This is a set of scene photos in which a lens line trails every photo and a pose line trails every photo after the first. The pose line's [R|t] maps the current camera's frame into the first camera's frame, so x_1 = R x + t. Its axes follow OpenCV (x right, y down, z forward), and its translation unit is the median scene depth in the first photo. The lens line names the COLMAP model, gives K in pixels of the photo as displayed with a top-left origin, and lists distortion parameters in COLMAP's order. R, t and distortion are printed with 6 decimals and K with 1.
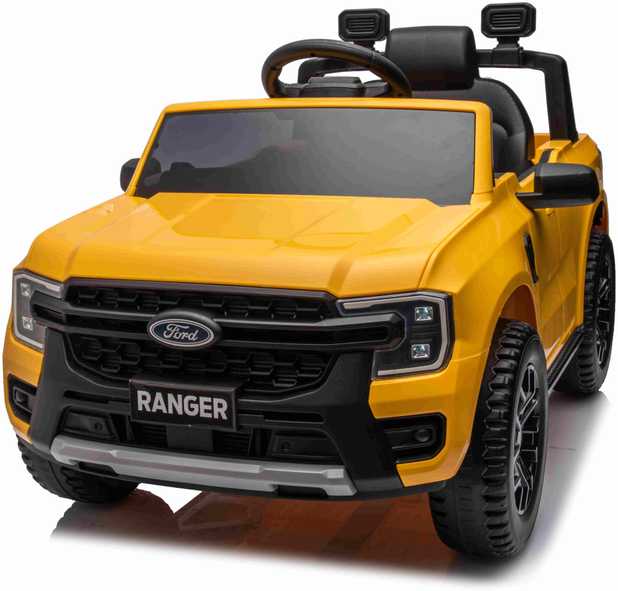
lens RADIAL K [[1079.8, 0, 318.7], [0, 1079.8, 297.4], [0, 0, 1]] dist [-0.015327, 0.098654]
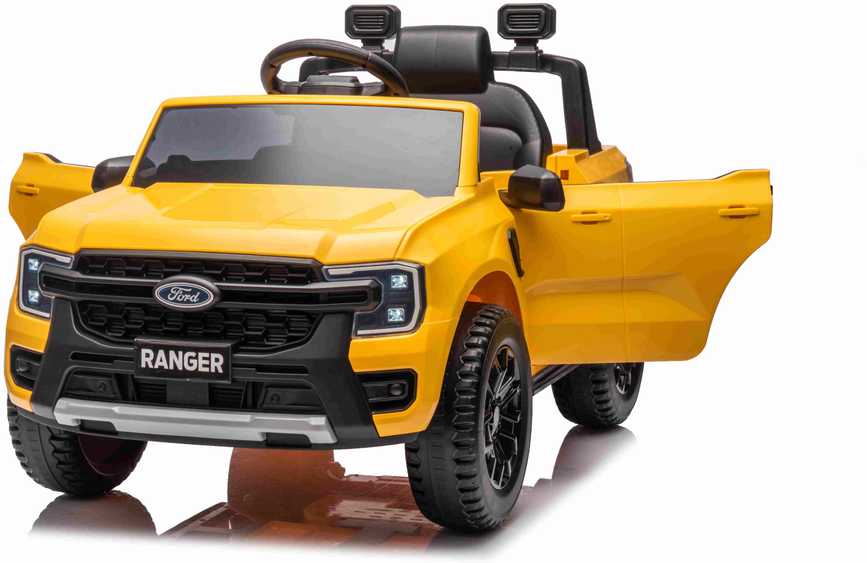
lens RADIAL K [[1740.4, 0, 369.0], [0, 1740.4, 279.4], [0, 0, 1]] dist [0.053521, 0.107067]
pose [[0.999573, 0.023337, 0.017605, 0.032133], [-0.021663, 0.995713, -0.089920, 0.172393], [-0.019628, 0.089500, 0.995793, -0.795504]]
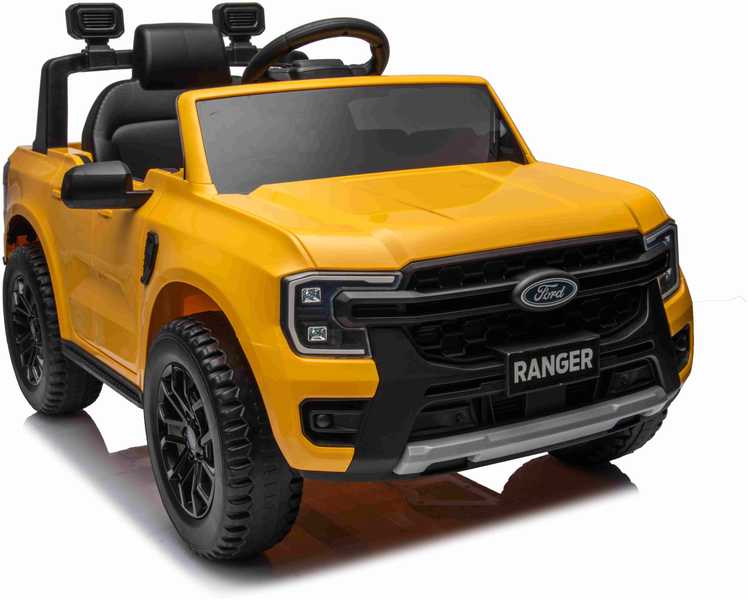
lens RADIAL K [[1127.0, 0, 304.7], [0, 1127.0, 300.0], [0, 0, 1]] dist [0.019006, 0.029286]
pose [[0.655044, -0.151559, 0.740234, -1.033159], [0.187353, 0.981662, 0.035199, -0.038858], [-0.731994, 0.115629, 0.671427, 0.460472]]
